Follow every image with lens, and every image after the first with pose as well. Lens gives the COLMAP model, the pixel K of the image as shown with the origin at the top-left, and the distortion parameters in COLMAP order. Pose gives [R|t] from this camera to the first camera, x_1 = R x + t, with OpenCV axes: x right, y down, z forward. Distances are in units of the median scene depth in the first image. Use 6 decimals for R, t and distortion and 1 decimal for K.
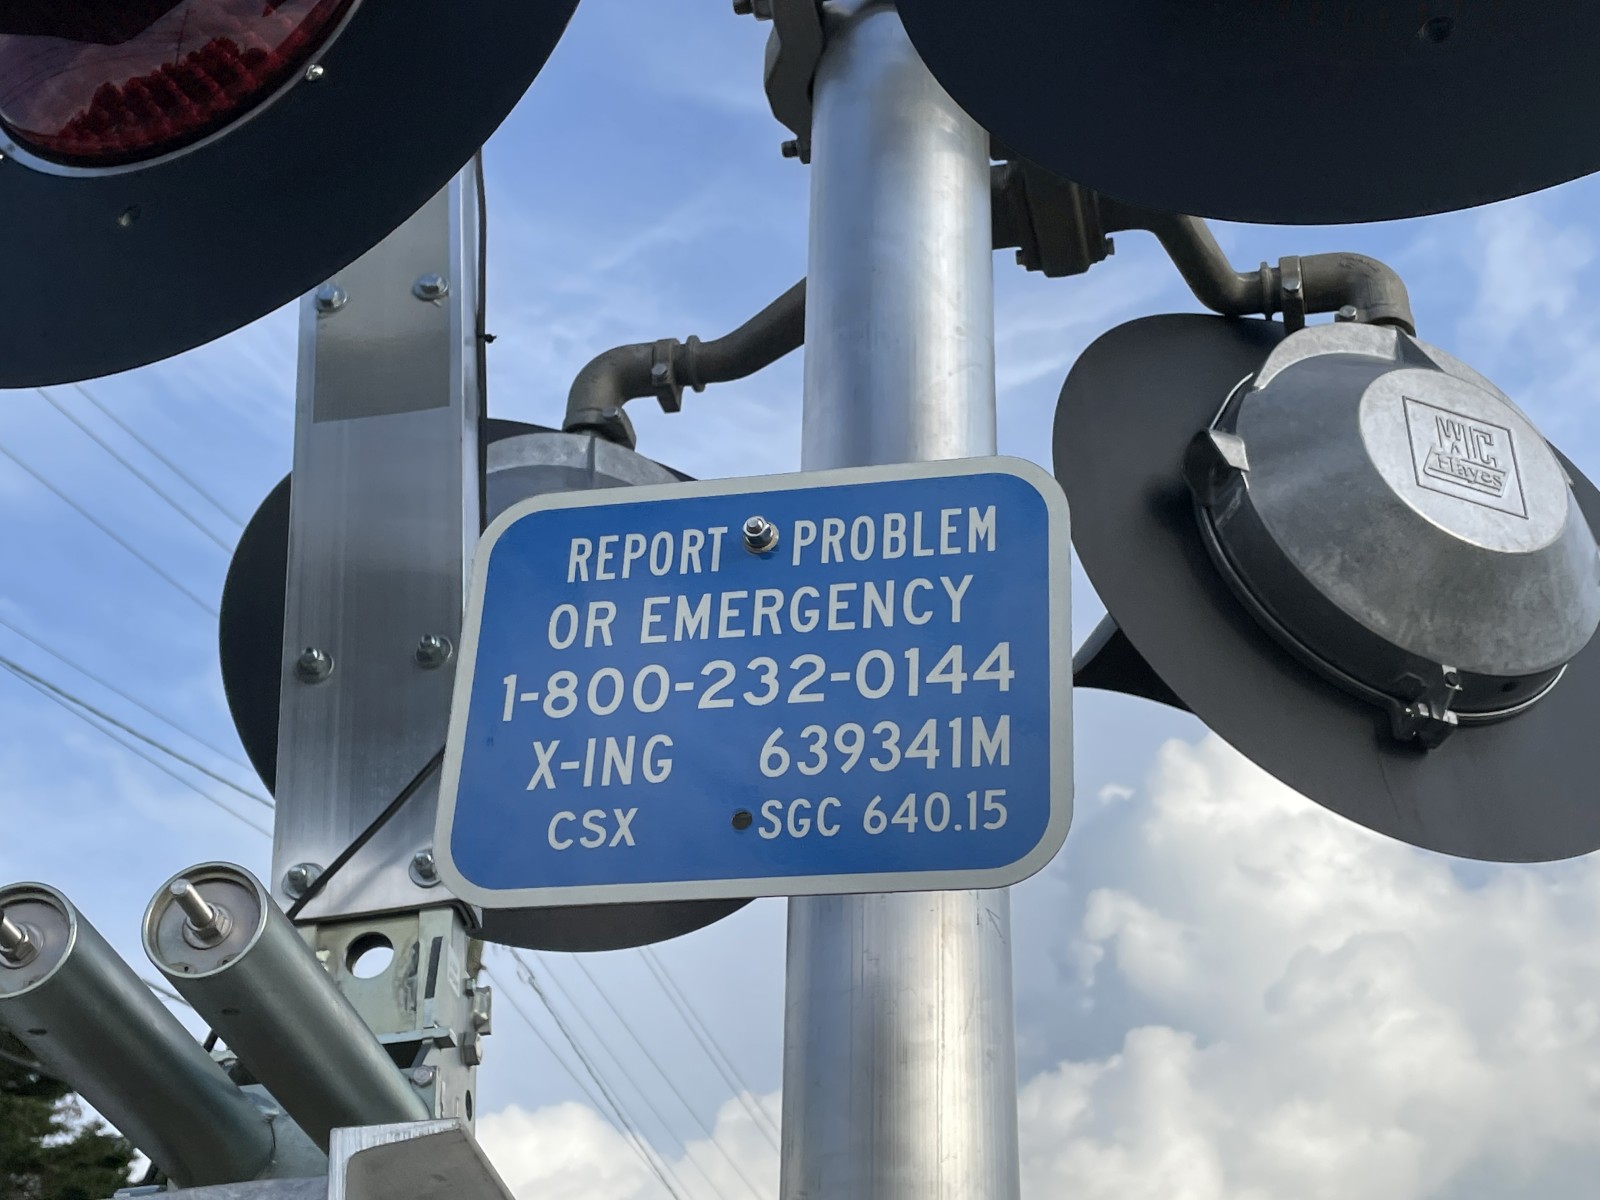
lens RADIAL K [[2182.0, 0, 800.0], [0, 2182.0, 600.0], [0, 0, 1]] dist [0.144962, -0.361828]
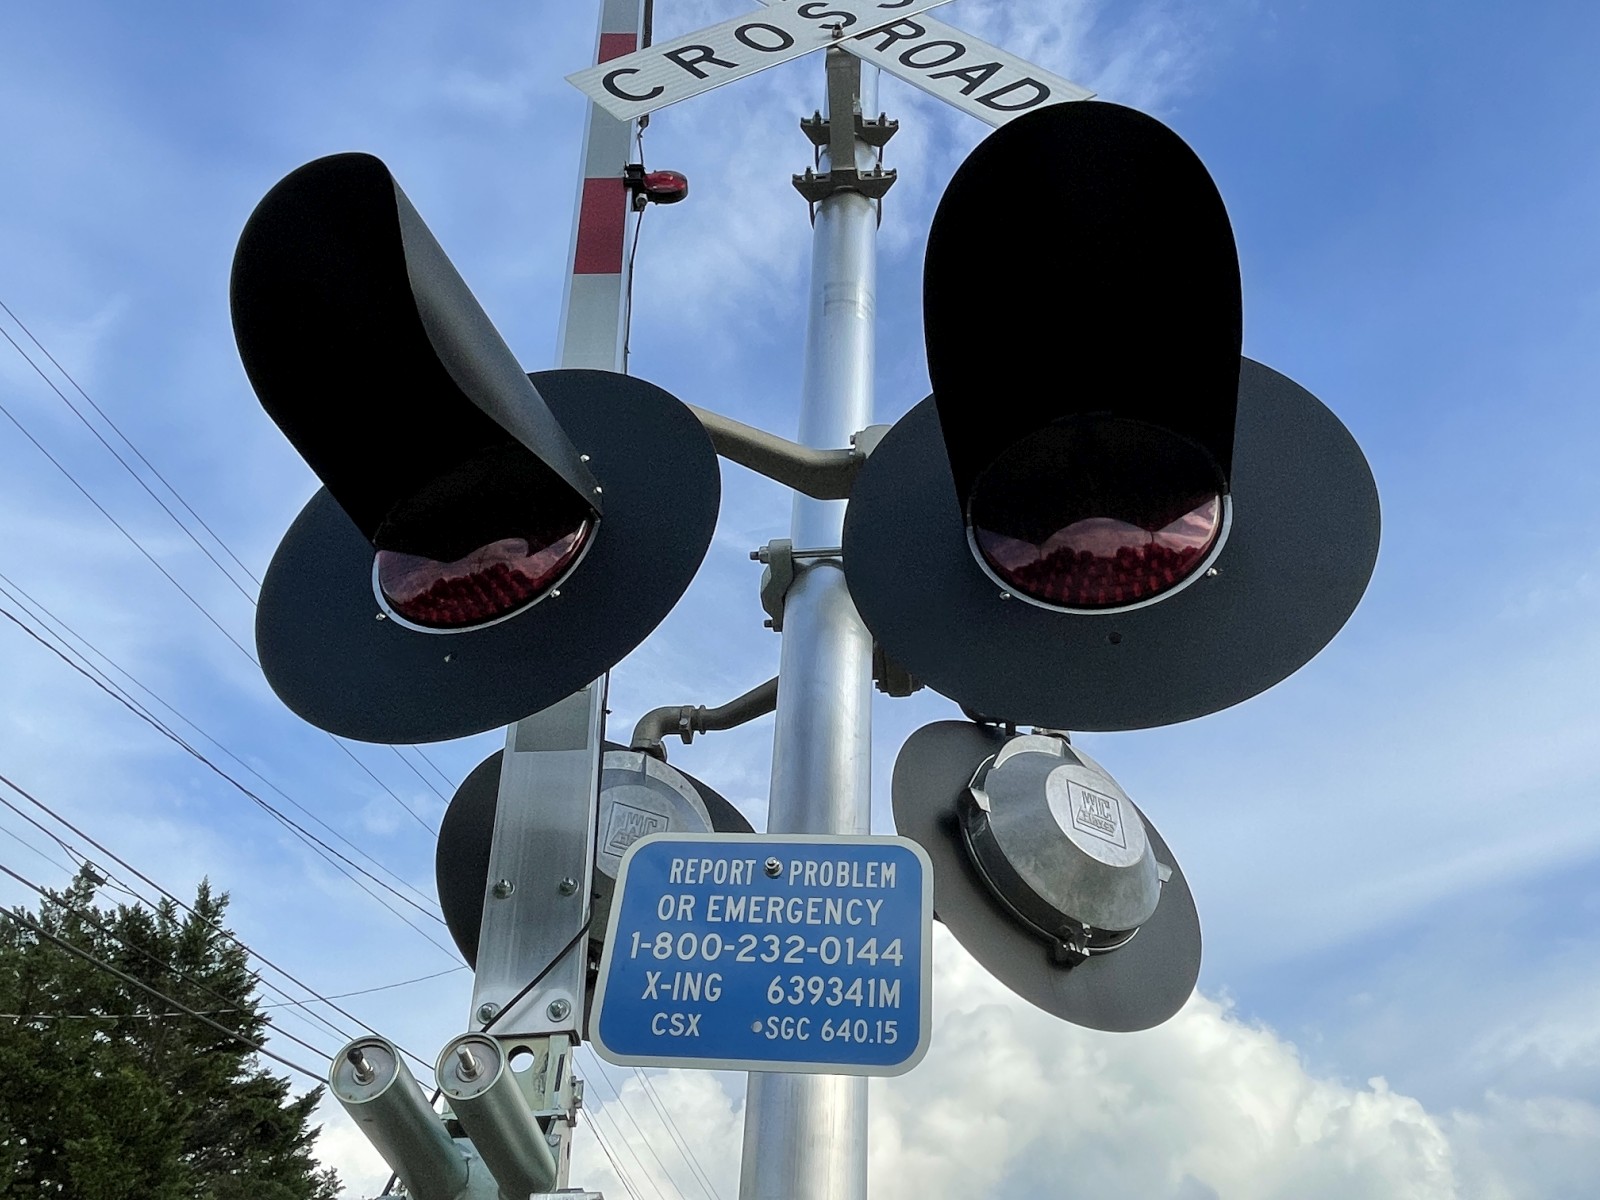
lens RADIAL K [[1169.9, 0, 813.3], [0, 1169.9, 598.4], [0, 0, 1]] dist [0.000981, 0.000192]
pose [[0.991928, 0.096801, 0.081905, -0.092549], [-0.081551, 0.981626, -0.172510, -0.088884], [-0.097099, 0.164438, 0.981597, -0.063129]]
